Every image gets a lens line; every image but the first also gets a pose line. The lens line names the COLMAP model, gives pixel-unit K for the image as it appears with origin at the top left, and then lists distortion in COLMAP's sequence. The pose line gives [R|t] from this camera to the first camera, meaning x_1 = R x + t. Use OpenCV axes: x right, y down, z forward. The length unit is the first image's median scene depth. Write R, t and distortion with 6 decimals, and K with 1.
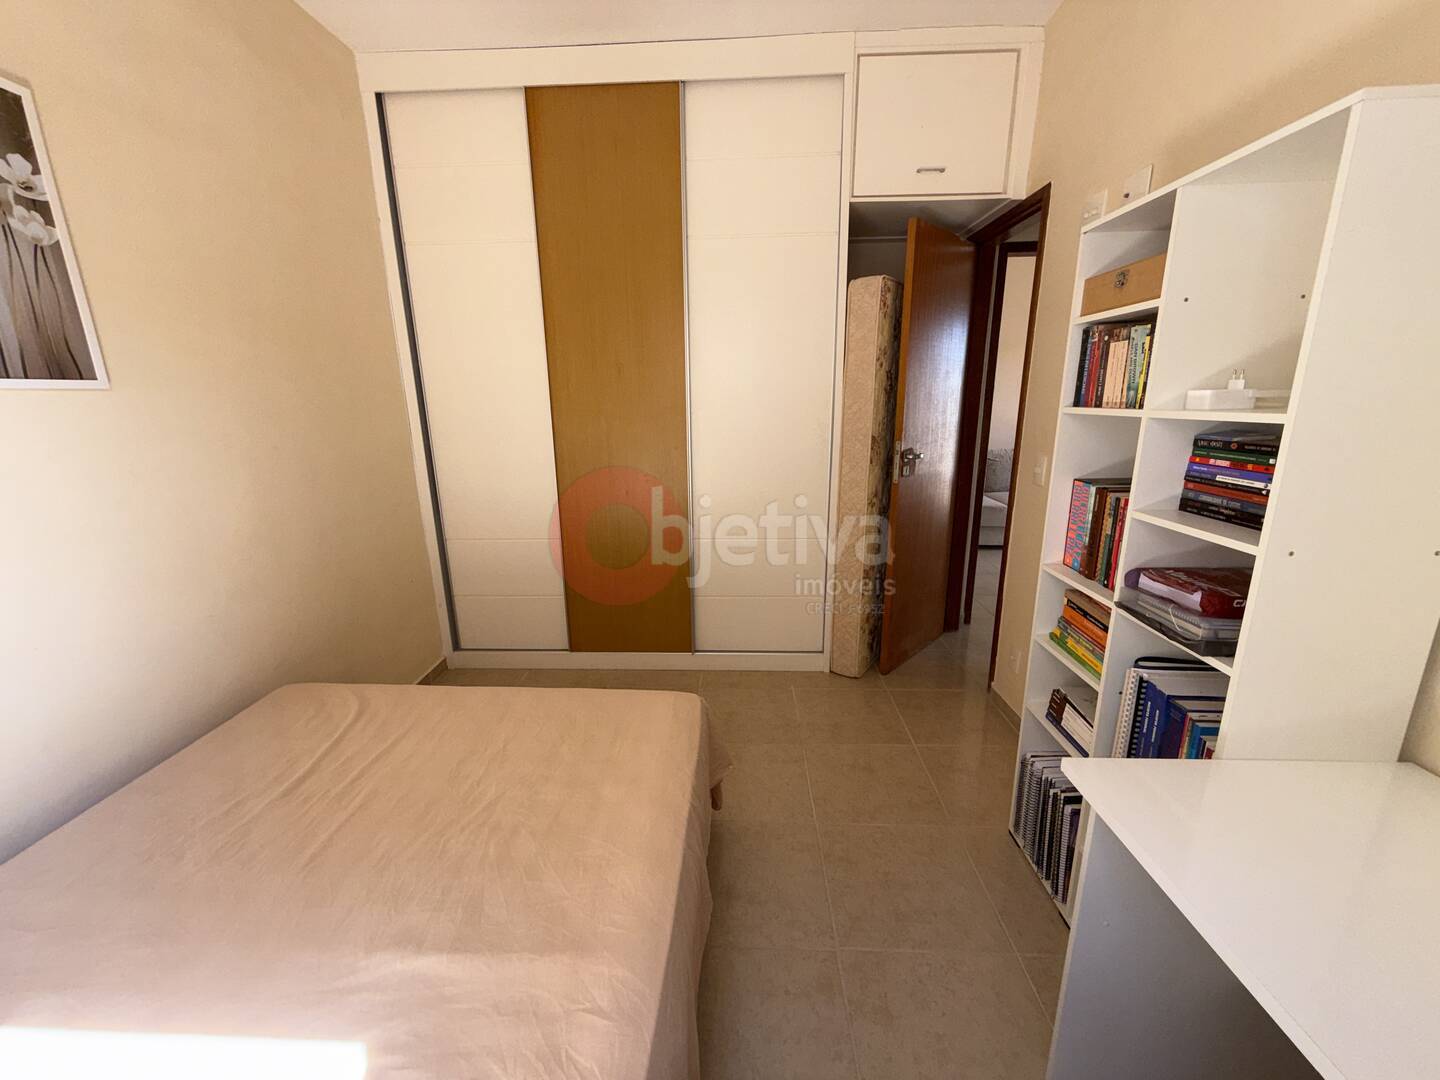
lens RADIAL K [[578.8, 0, 714.4], [0, 578.8, 538.5], [0, 0, 1]] dist [0.000262, -0.000225]
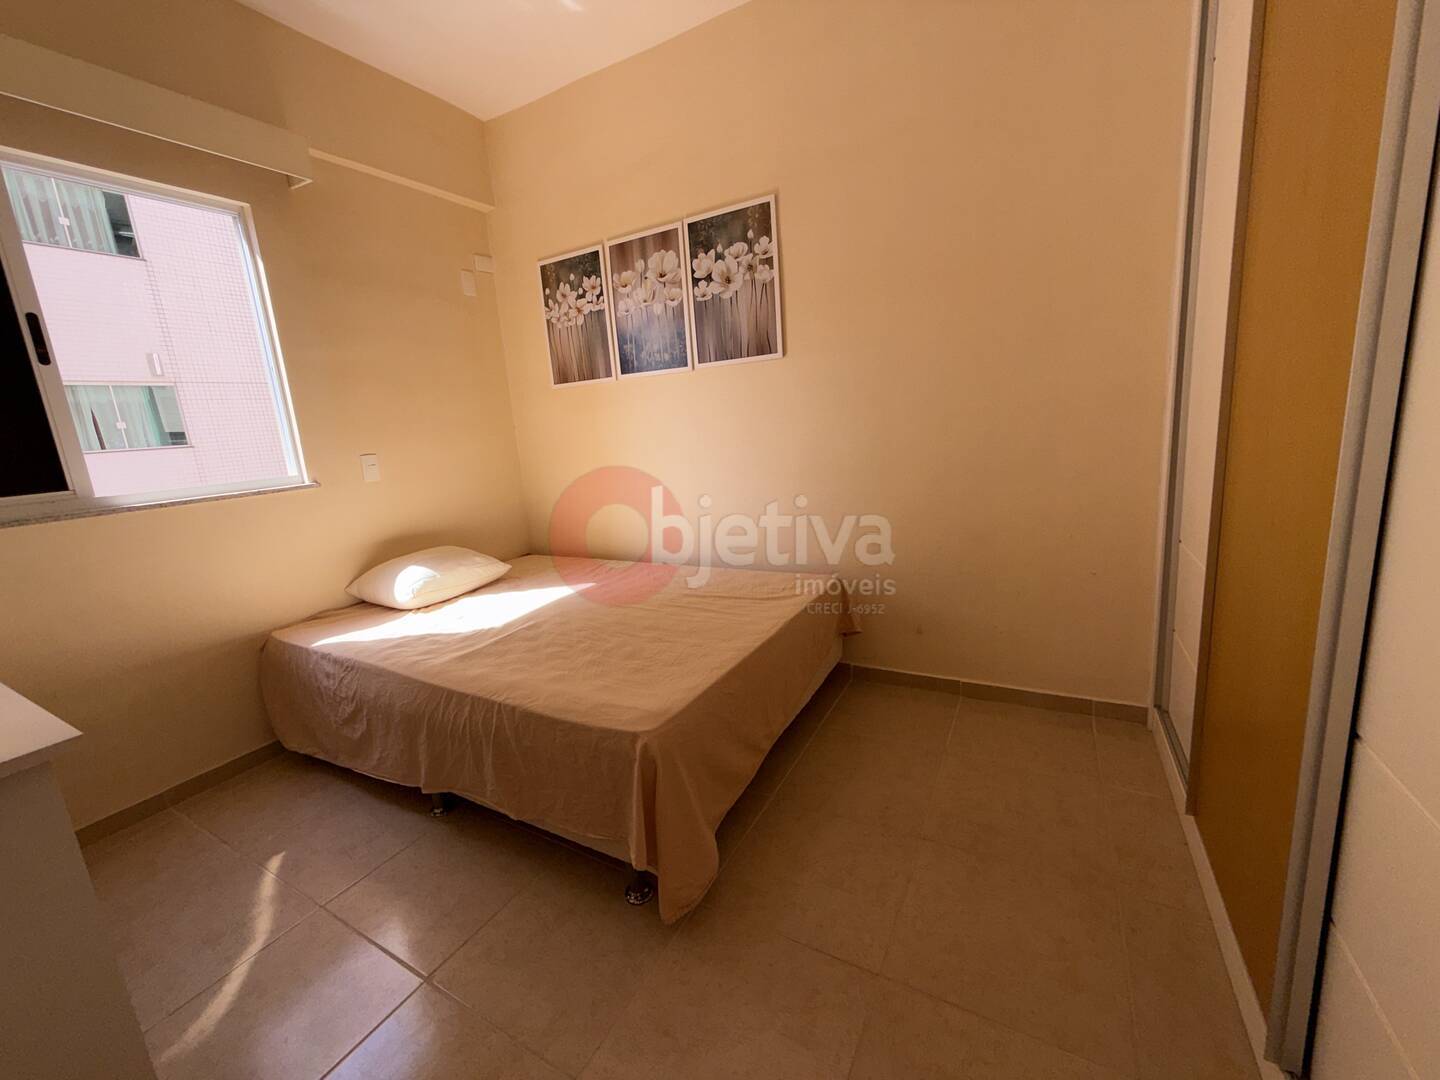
lens RADIAL K [[578.8, 0, 714.4], [0, 578.8, 538.5], [0, 0, 1]] dist [0.000262, -0.000225]
pose [[-0.443034, 0.227976, -0.867034, 0.739710], [-0.141383, 0.937257, 0.318684, -0.305181], [0.885286, 0.263772, -0.383005, 1.805216]]
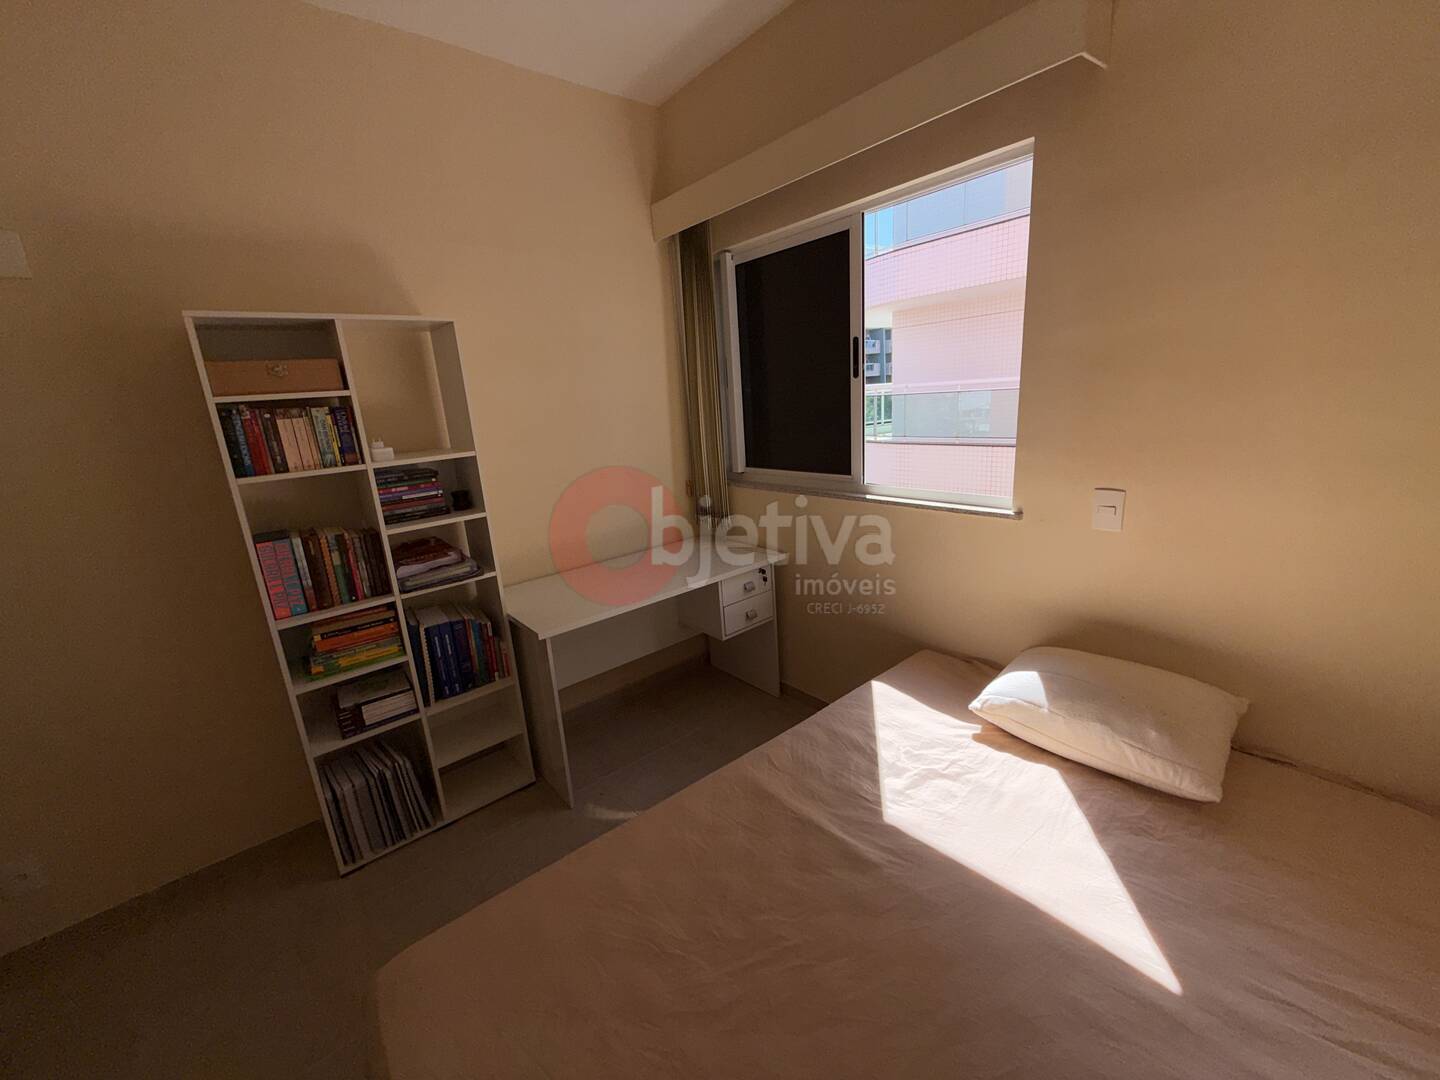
lens RADIAL K [[578.8, 0, 714.4], [0, 578.8, 538.5], [0, 0, 1]] dist [0.000262, -0.000225]
pose [[-0.666298, -0.122223, 0.735600, -0.905891], [0.257258, 0.888233, 0.380605, -0.371800], [-0.699903, 0.442836, -0.560385, 1.242482]]
